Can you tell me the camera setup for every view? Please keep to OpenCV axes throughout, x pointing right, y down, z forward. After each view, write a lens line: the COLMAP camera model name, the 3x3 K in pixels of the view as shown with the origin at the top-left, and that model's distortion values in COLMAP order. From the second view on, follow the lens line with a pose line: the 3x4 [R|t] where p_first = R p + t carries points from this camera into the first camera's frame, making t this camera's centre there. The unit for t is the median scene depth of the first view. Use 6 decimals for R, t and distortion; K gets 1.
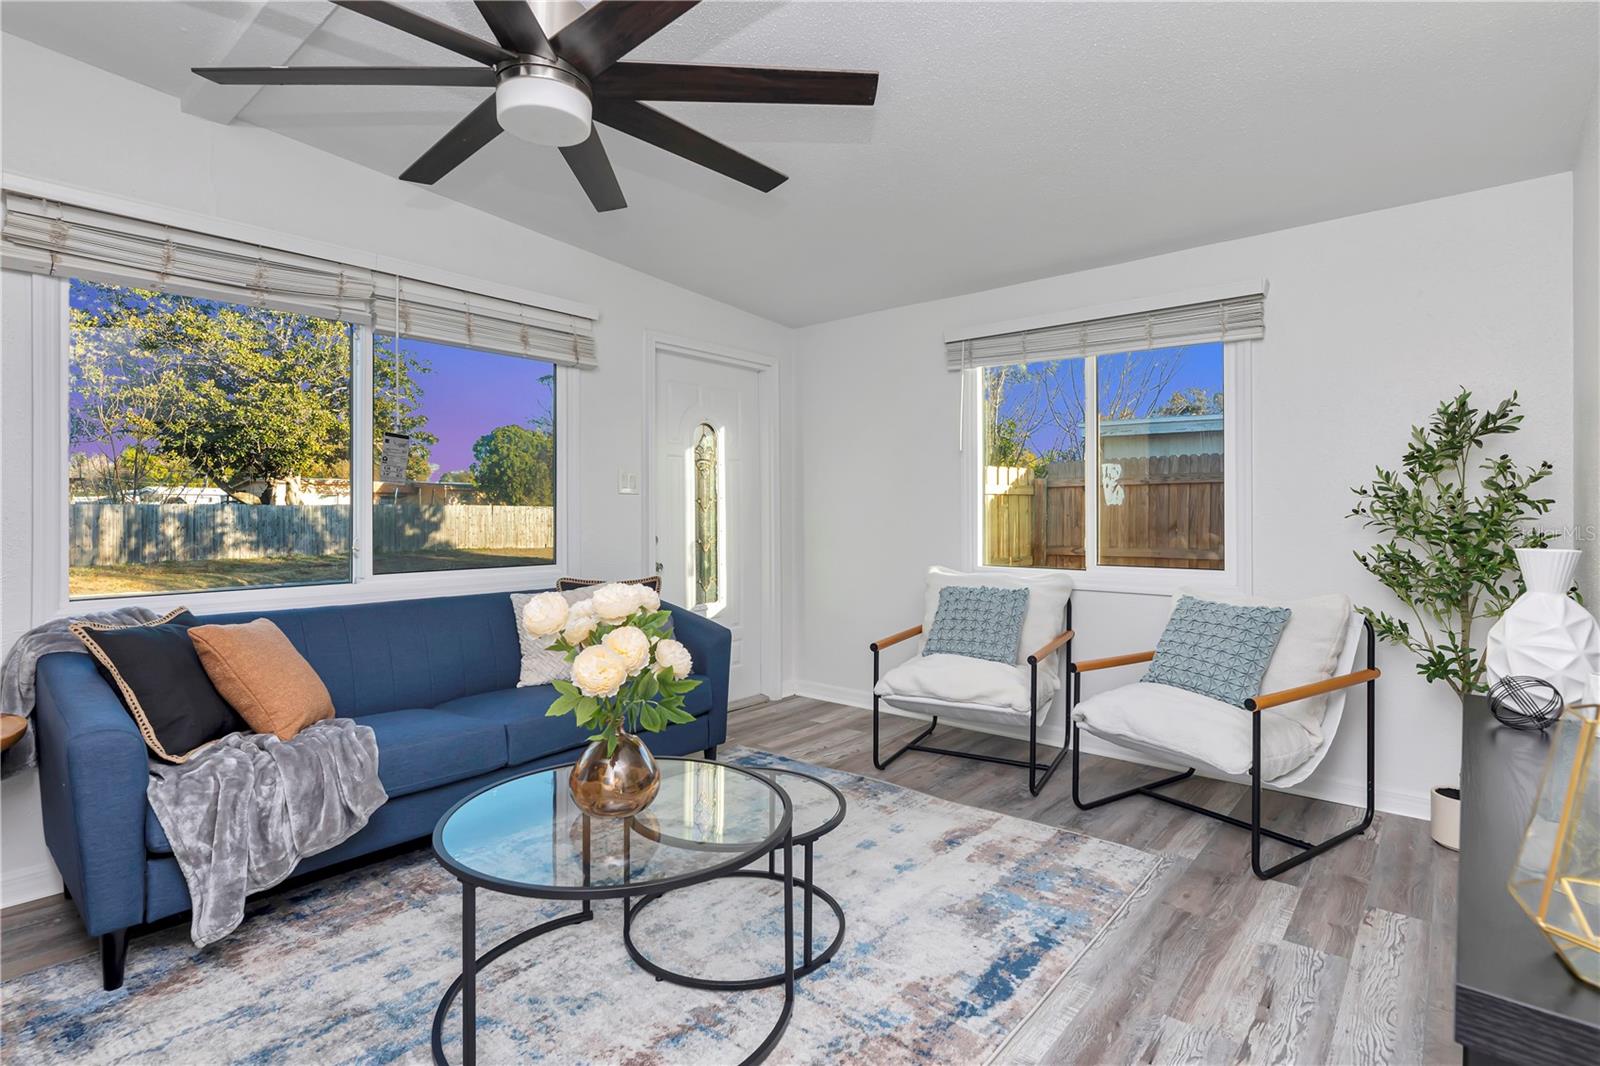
lens RADIAL K [[779.0, 0, 817.0], [0, 779.0, 508.5], [0, 0, 1]] dist [0.003663, 0.000813]
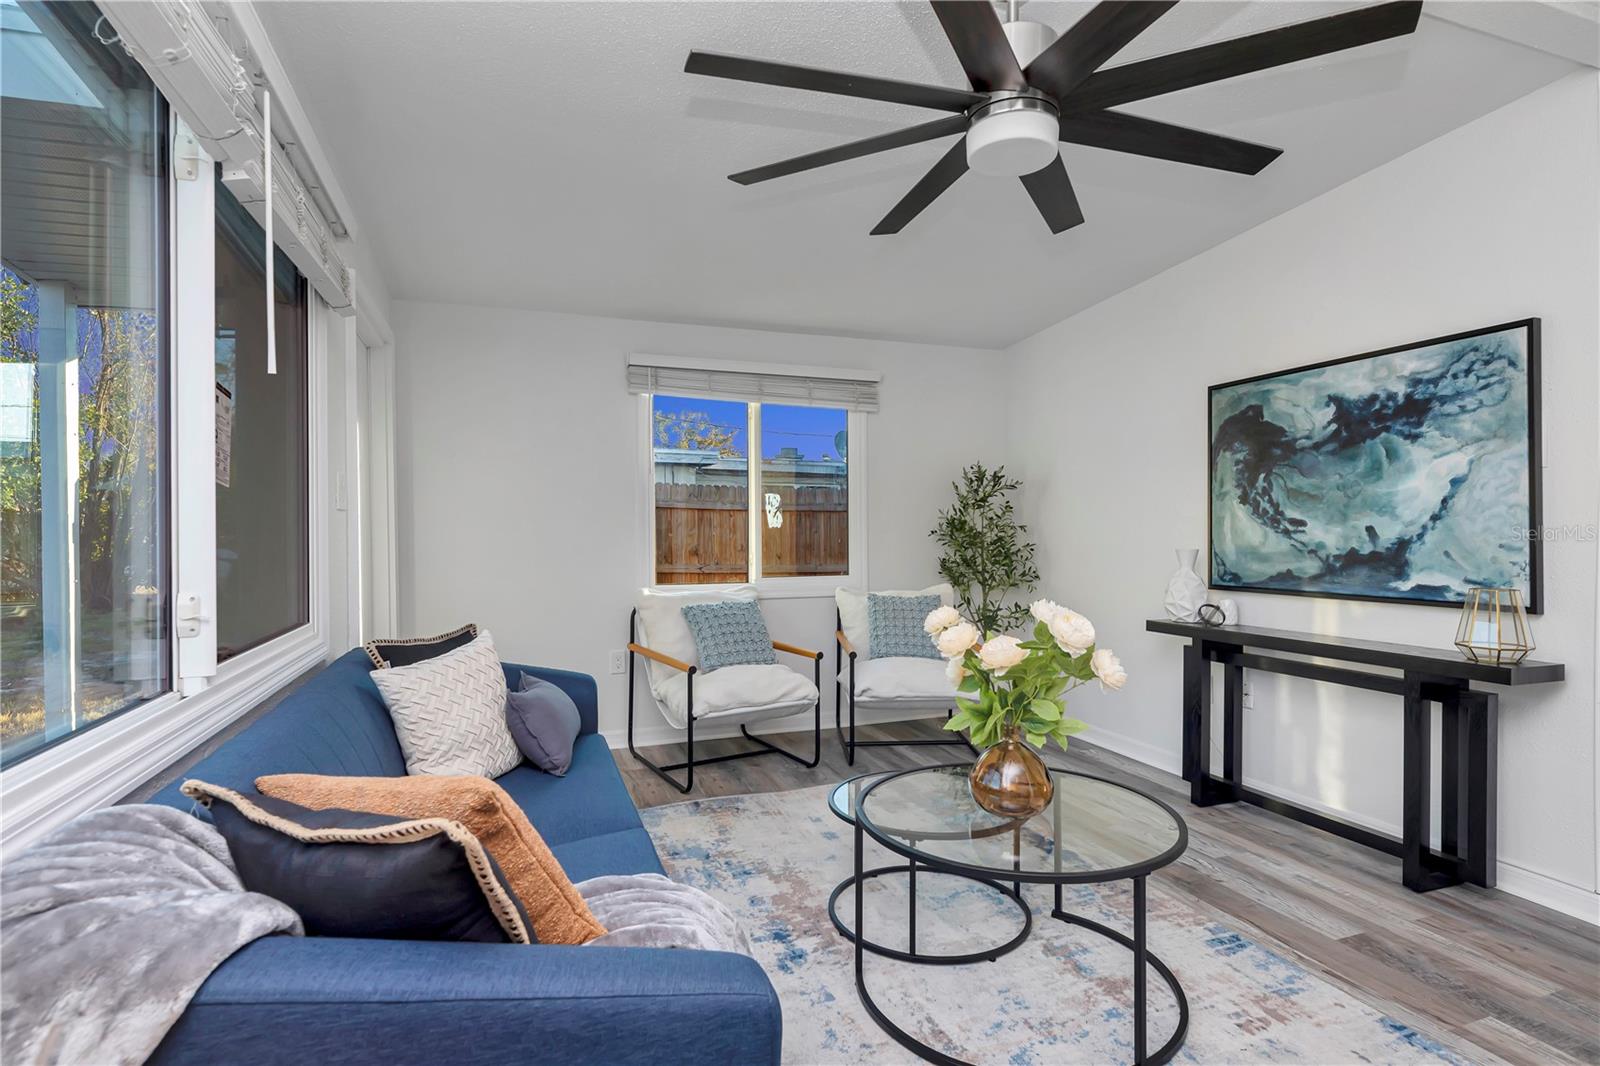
lens RADIAL K [[779.0, 0, 799.0], [0, 779.0, 536.9], [0, 0, 1]] dist [0.003663, 0.000813]
pose [[0.500876, -0.007263, 0.865489, -0.718130], [0.001179, 0.999970, 0.007710, 0.000725], [-0.865518, -0.002841, 0.500869, 0.384060]]
